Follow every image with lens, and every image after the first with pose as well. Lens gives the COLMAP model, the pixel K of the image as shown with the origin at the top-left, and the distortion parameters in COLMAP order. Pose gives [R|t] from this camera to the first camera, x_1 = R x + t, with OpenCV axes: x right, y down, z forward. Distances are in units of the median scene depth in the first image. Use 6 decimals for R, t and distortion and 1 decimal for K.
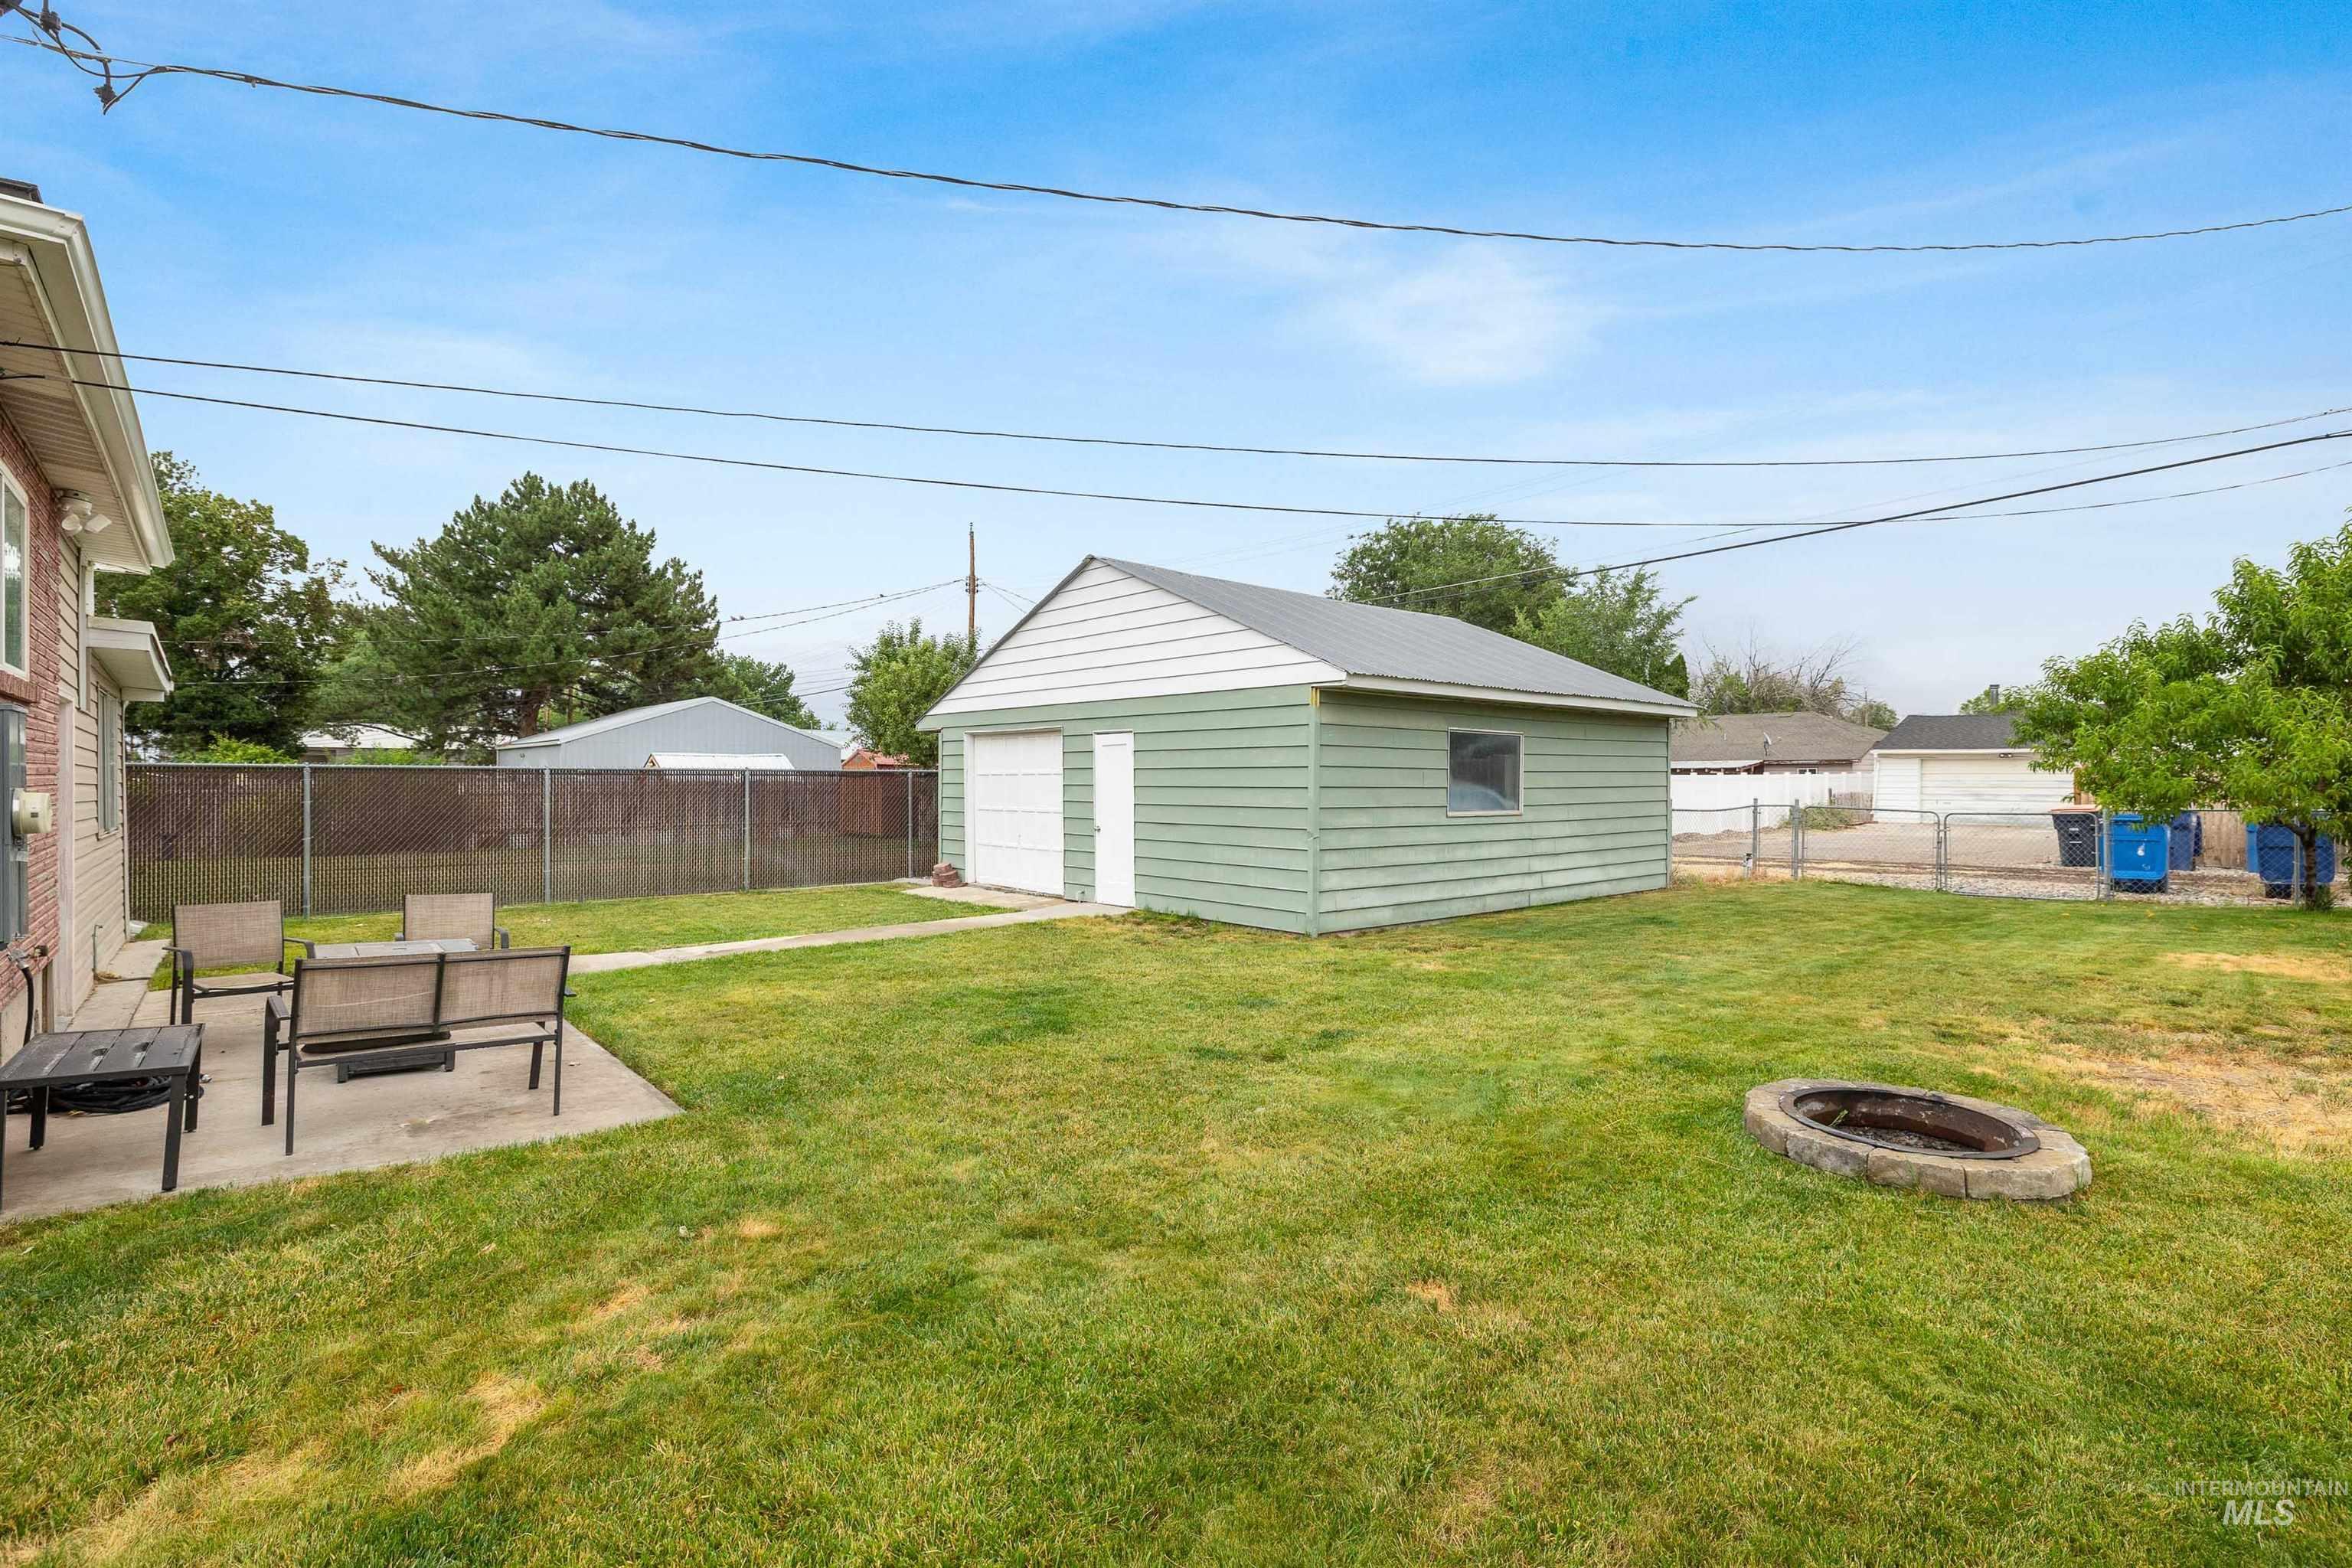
lens RADIAL K [[1104.1, 0, 1180.3], [0, 1104.1, 774.7], [0, 0, 1]] dist [-0.007980, 0.001314]
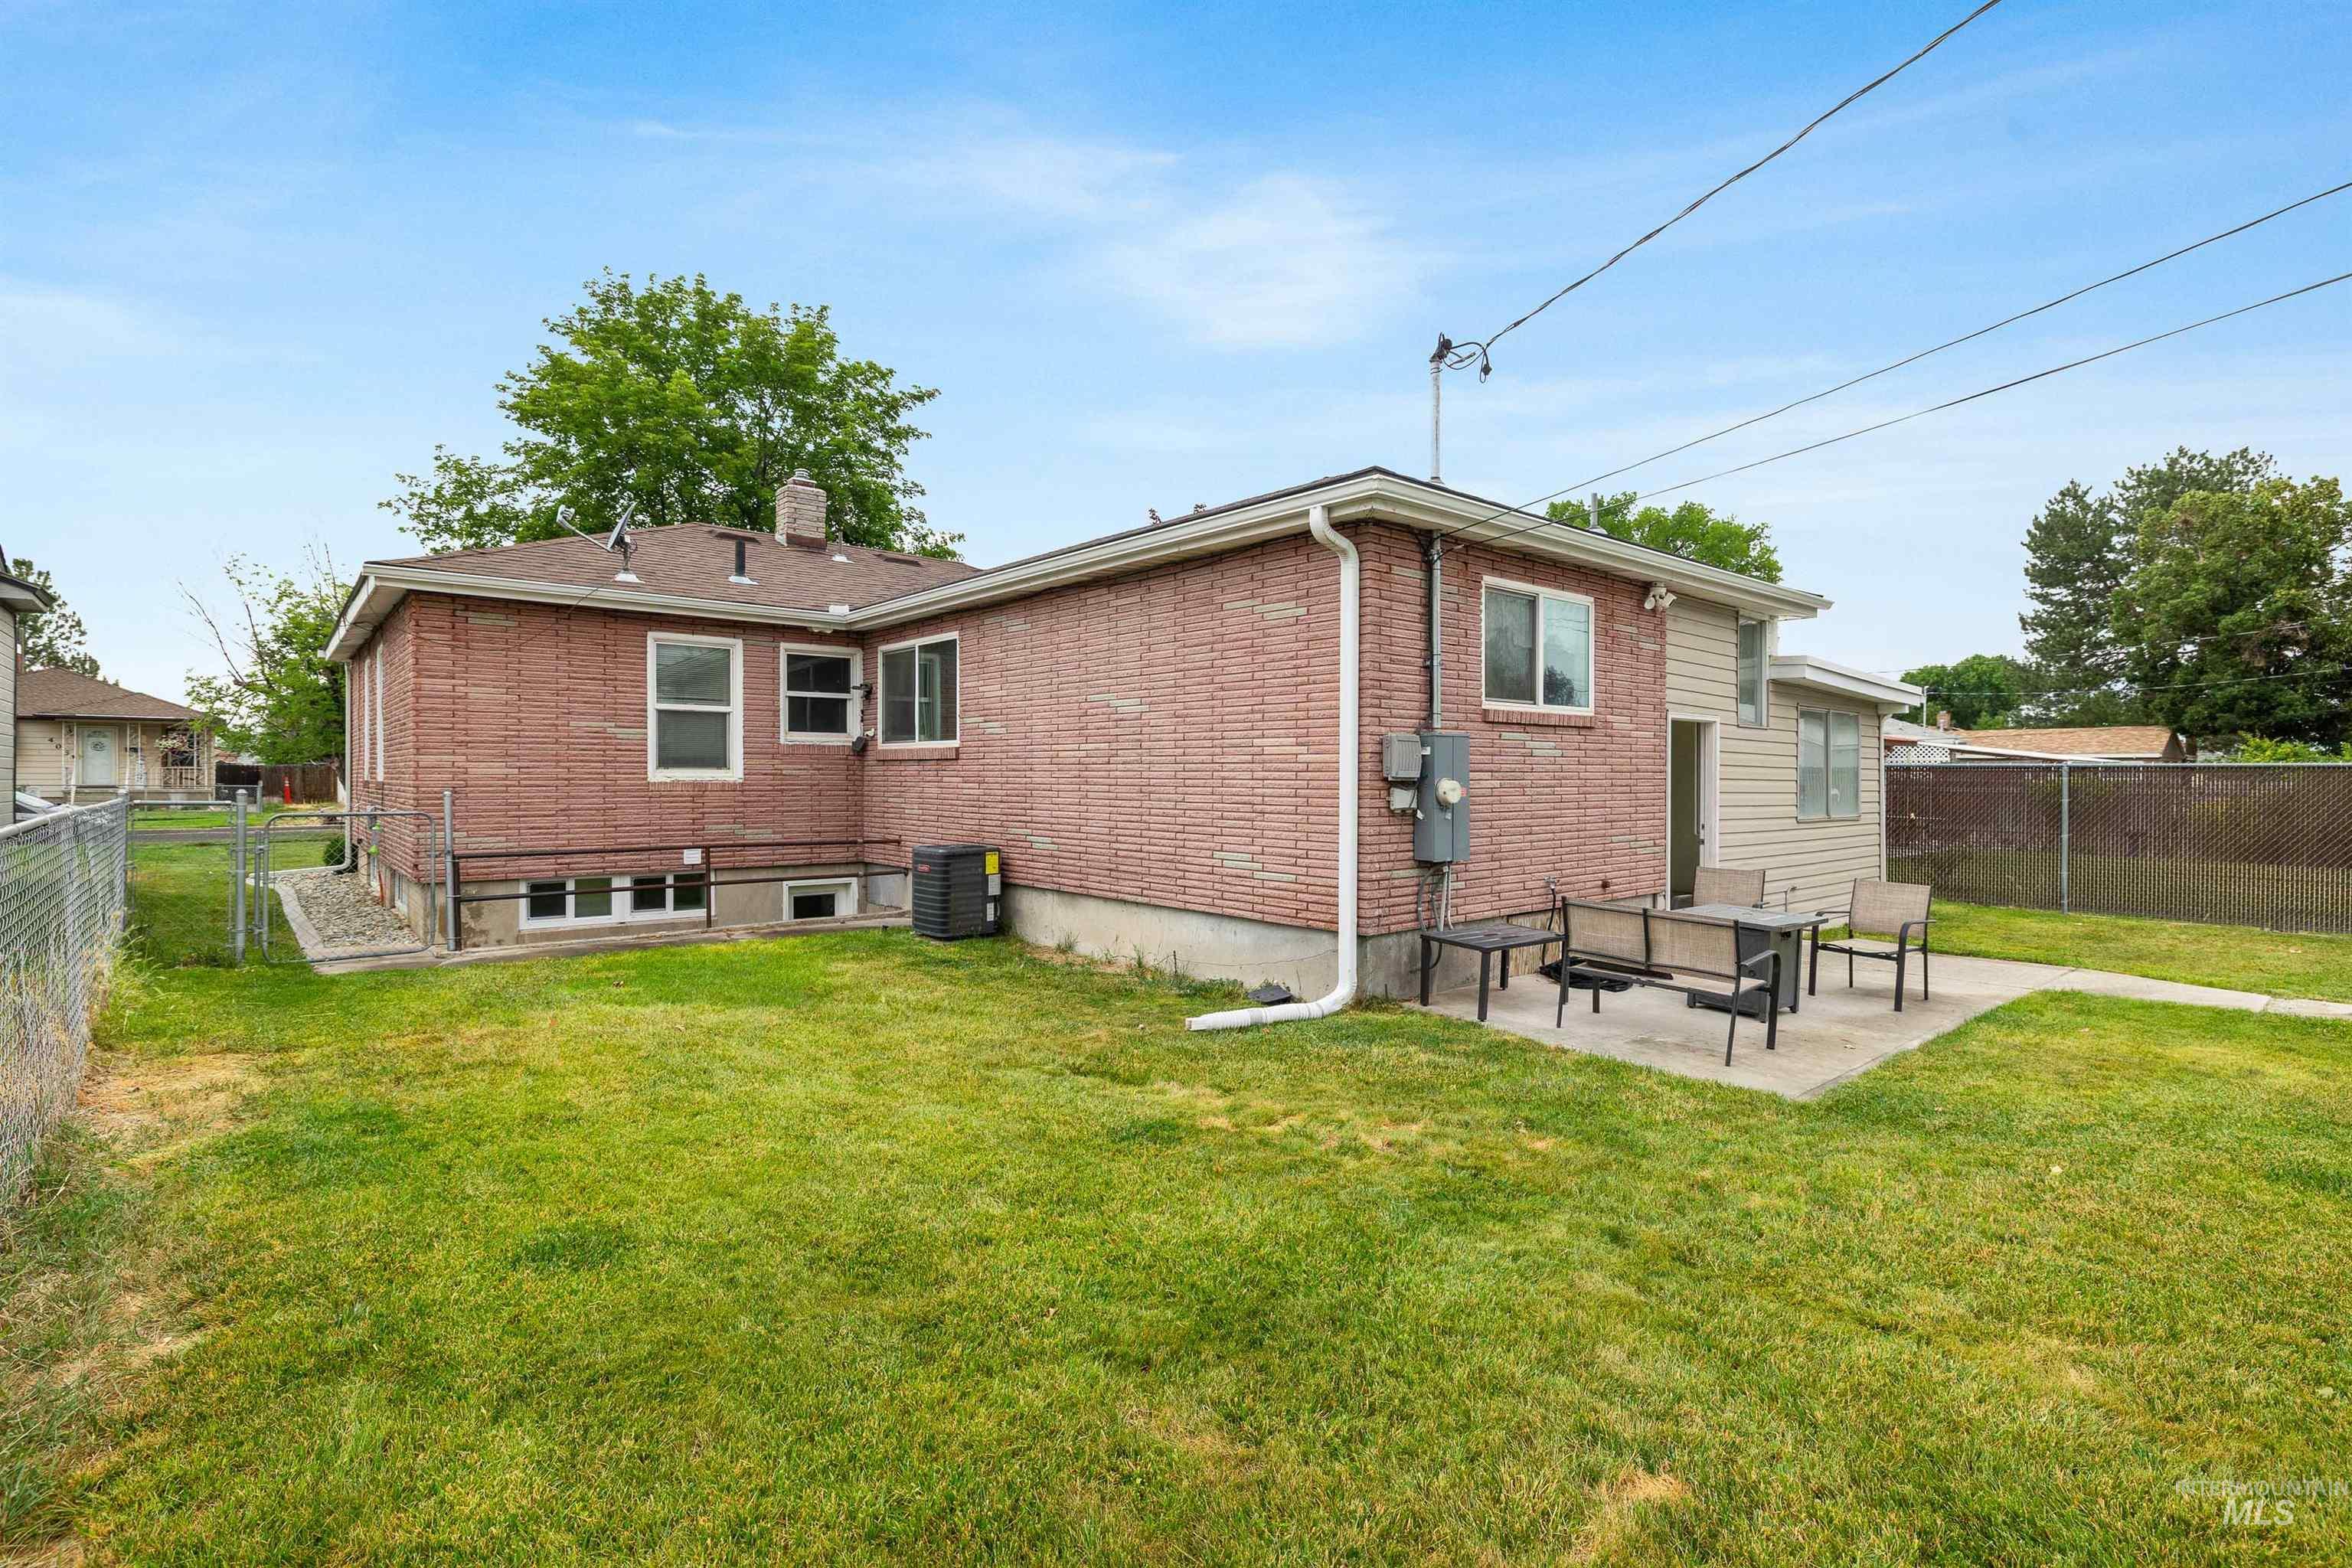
lens RADIAL K [[1104.1, 0, 1181.5], [0, 1104.1, 787.0], [0, 0, 1]] dist [-0.007980, 0.001314]
pose [[-0.008728, 0.010657, -0.999905, 0.625068], [-0.001222, 0.999942, 0.010668, 0.005850], [0.999961, 0.001315, -0.008715, 0.464518]]
